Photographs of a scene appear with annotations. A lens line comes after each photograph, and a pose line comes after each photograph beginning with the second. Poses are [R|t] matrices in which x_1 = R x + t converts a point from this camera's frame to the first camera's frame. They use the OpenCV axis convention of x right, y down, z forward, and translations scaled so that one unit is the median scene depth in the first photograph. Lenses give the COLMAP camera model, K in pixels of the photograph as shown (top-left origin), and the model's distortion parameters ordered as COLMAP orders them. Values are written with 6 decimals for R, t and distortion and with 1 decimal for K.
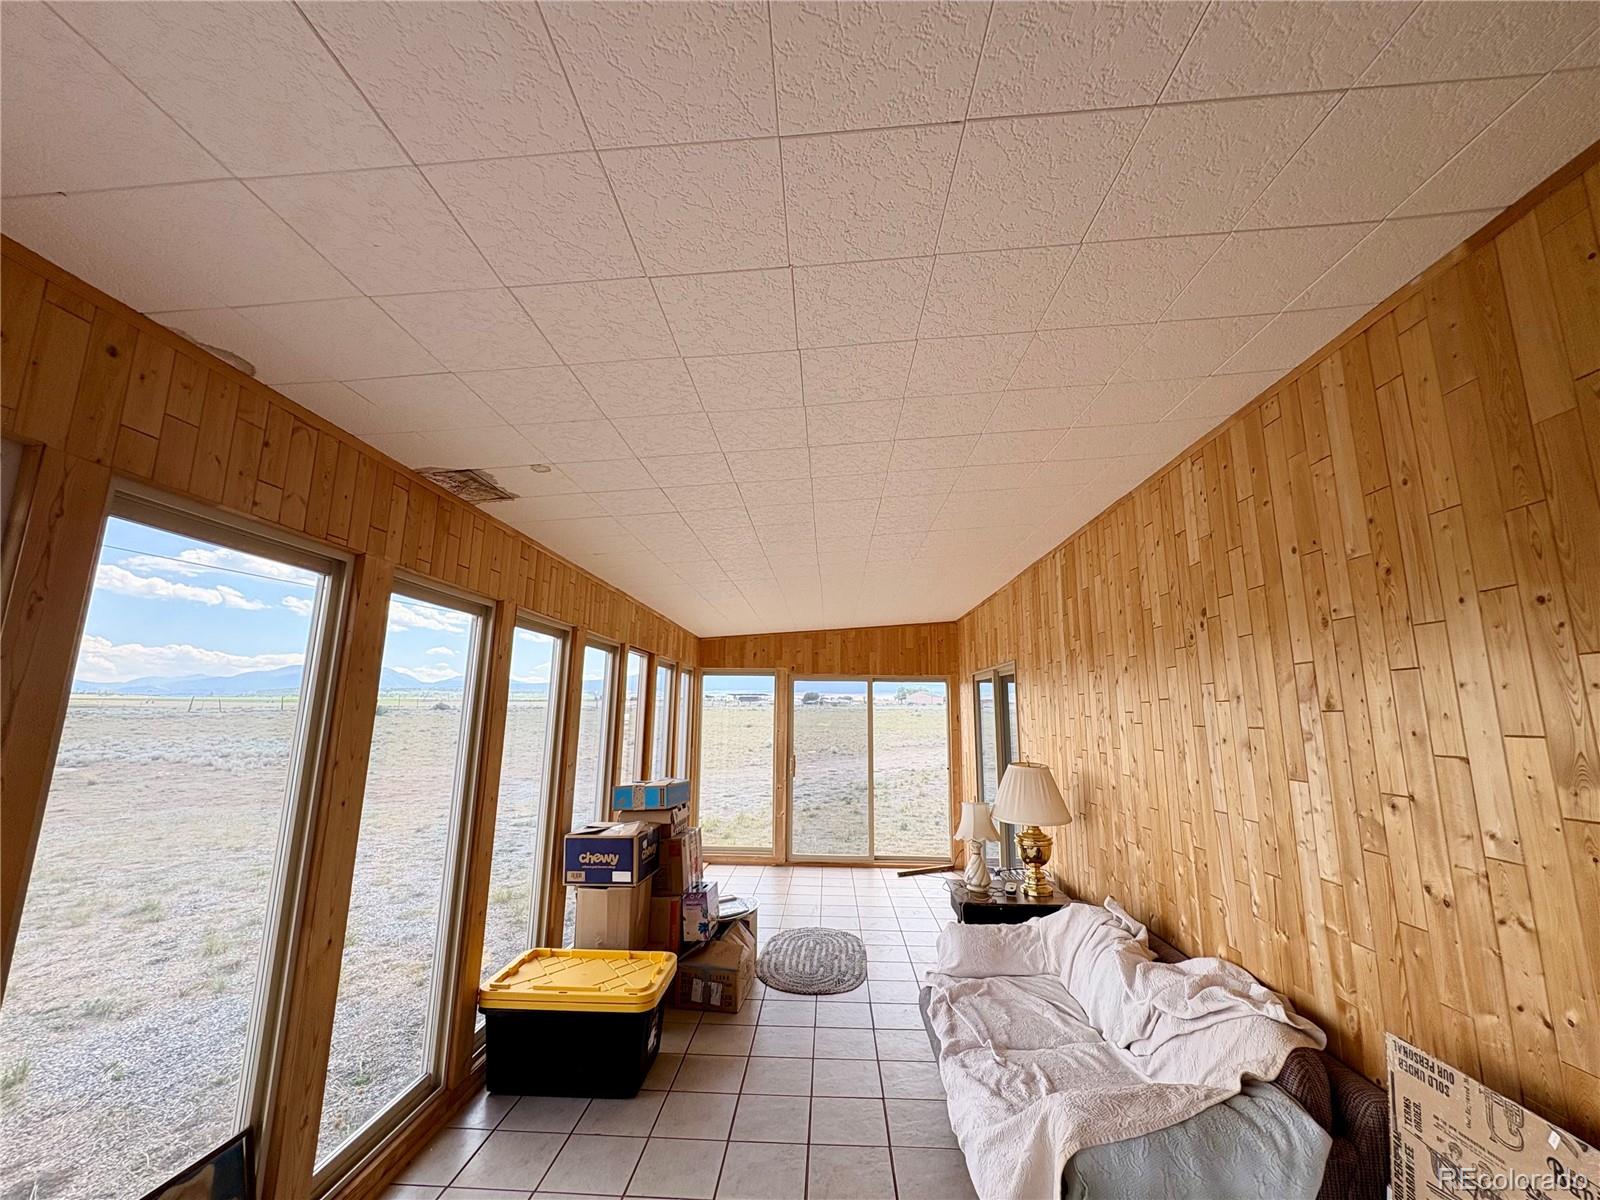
lens RADIAL K [[638.4, 0, 804.8], [0, 638.4, 596.3], [0, 0, 1]] dist [0.000430, 0.000014]
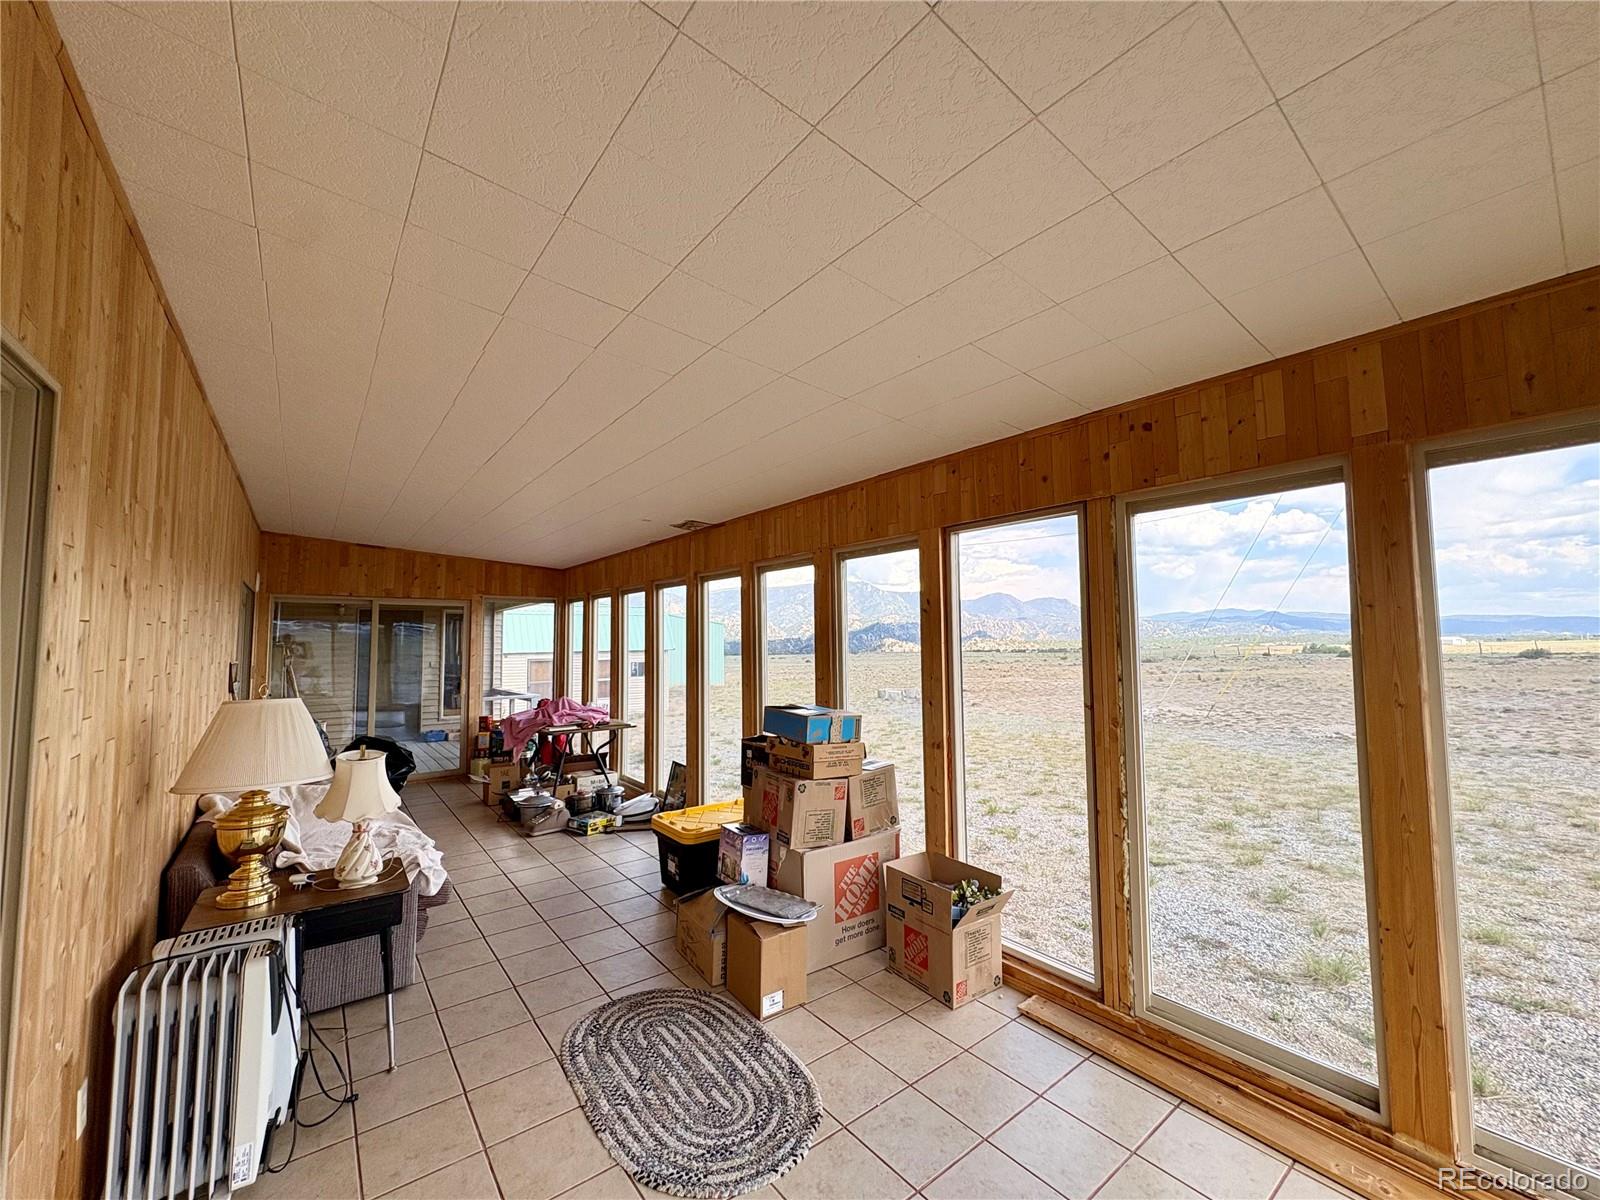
lens RADIAL K [[638.4, 0, 807.9], [0, 638.4, 596.8], [0, 0, 1]] dist [0.000430, 0.000014]
pose [[-0.754574, -0.048375, -0.654430, 0.306060], [0.115662, 0.971862, -0.205201, 0.294625], [0.645942, -0.230532, -0.727746, 1.539454]]
